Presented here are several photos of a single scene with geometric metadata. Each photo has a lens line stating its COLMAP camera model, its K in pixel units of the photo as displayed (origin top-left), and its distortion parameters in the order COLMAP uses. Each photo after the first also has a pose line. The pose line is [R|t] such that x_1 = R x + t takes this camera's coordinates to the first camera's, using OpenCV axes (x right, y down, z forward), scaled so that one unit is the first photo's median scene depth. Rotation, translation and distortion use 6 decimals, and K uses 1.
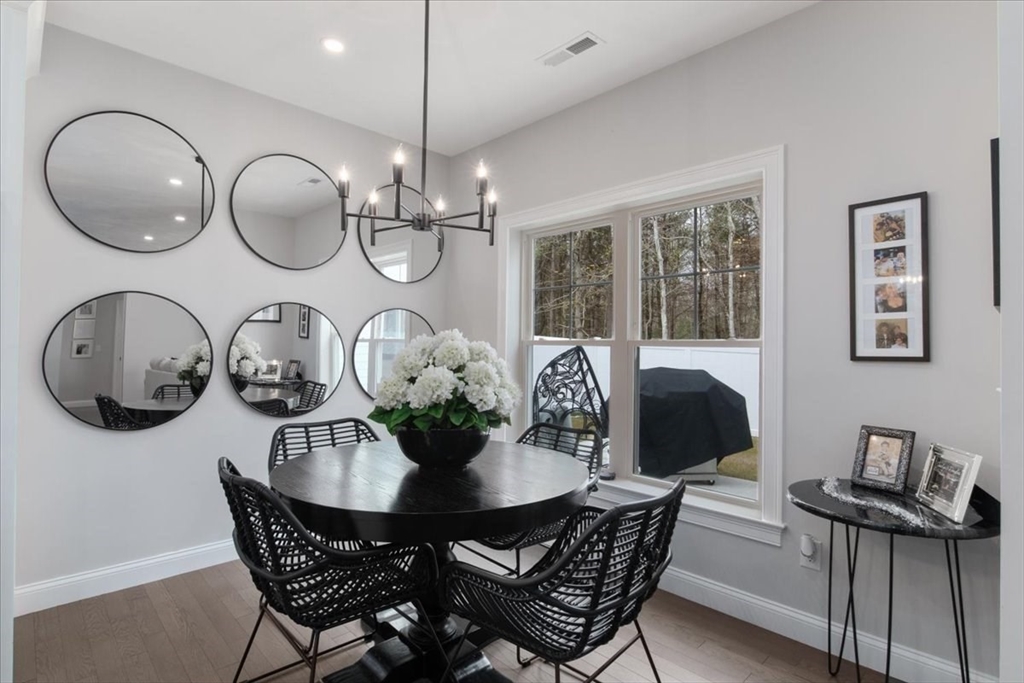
lens RADIAL K [[519.9, 0, 508.3], [0, 519.9, 337.1], [0, 0, 1]] dist [-0.008748, -0.000260]
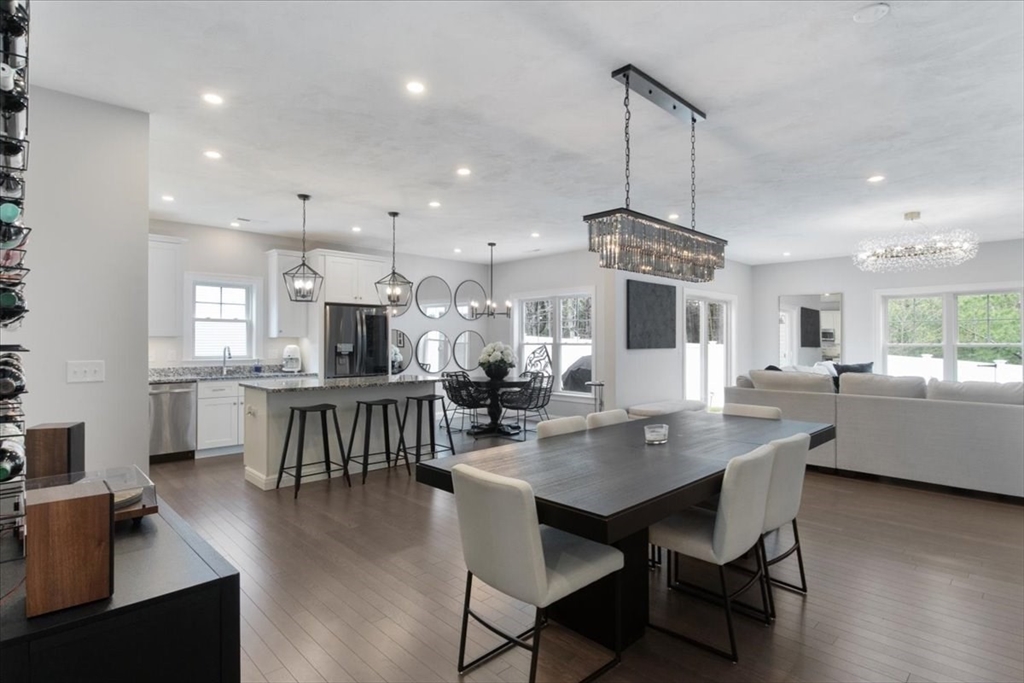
lens RADIAL K [[519.9, 0, 509.7], [0, 519.9, 338.8], [0, 0, 1]] dist [-0.008748, -0.000260]
pose [[0.999912, -0.010301, -0.008334, -0.002872], [0.010394, 0.999883, 0.011181, -0.079451], [0.008218, -0.011267, 0.999903, -2.784555]]
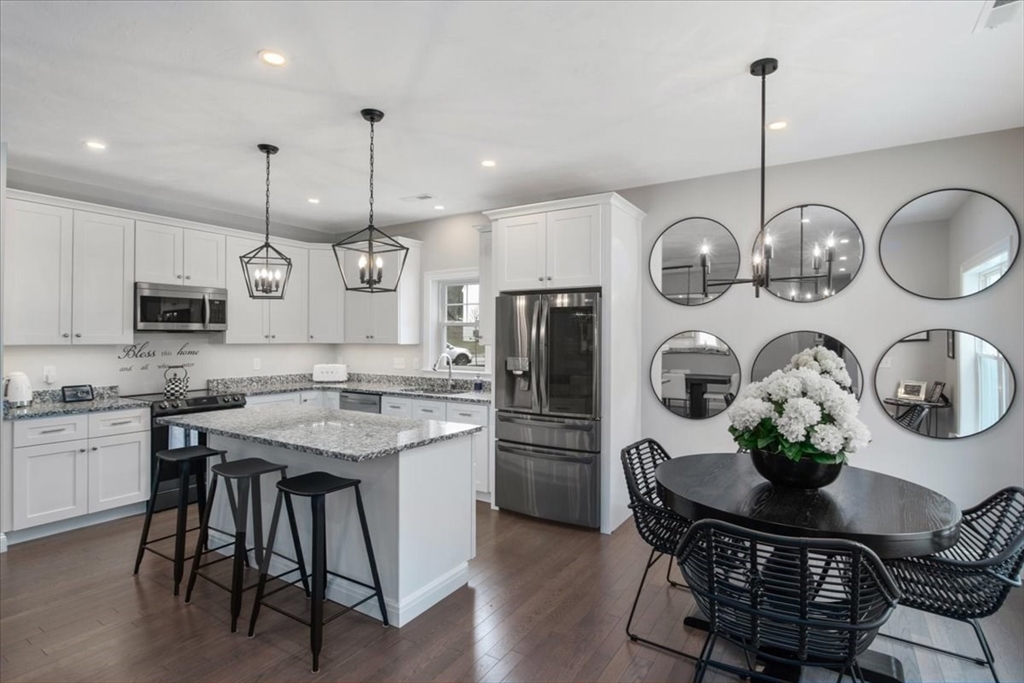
lens RADIAL K [[519.9, 0, 513.5], [0, 519.9, 332.4], [0, 0, 1]] dist [-0.008748, -0.000260]
pose [[0.234446, -0.018219, -0.971959, 0.890609], [0.012604, 0.999797, -0.015700, -0.086396], [0.972048, -0.008570, 0.234628, 0.137035]]
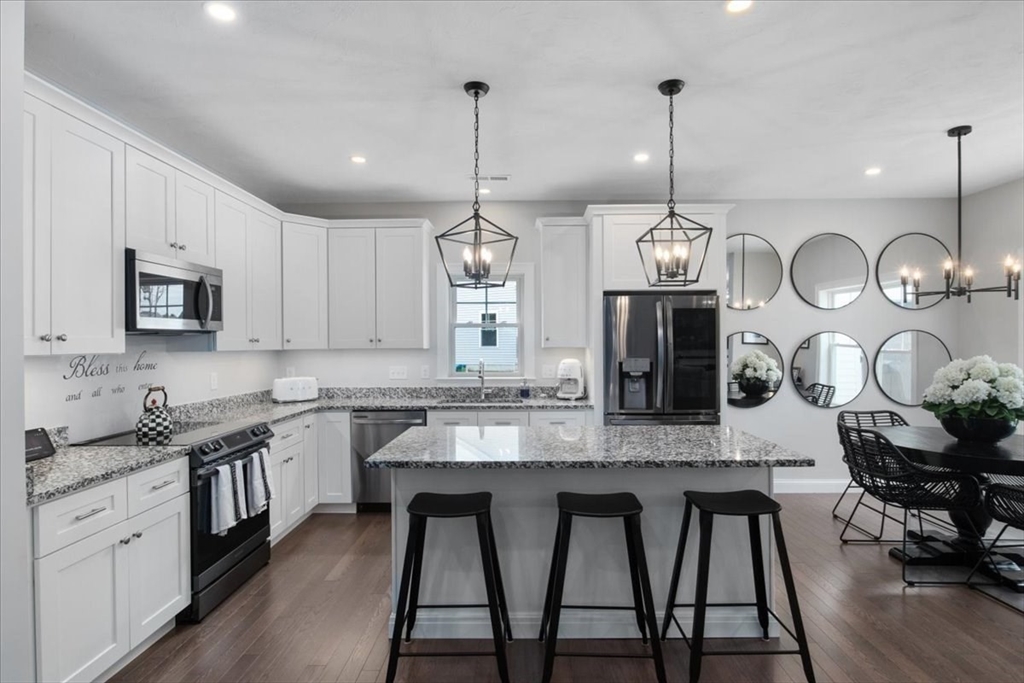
lens RADIAL K [[519.9, 0, 515.4], [0, 519.9, 344.9], [0, 0, 1]] dist [-0.008748, -0.000260]
pose [[0.708780, -0.014234, -0.705286, -0.010480], [0.024682, 0.999685, 0.004628, -0.093958], [0.704998, -0.020688, 0.708908, -1.148894]]
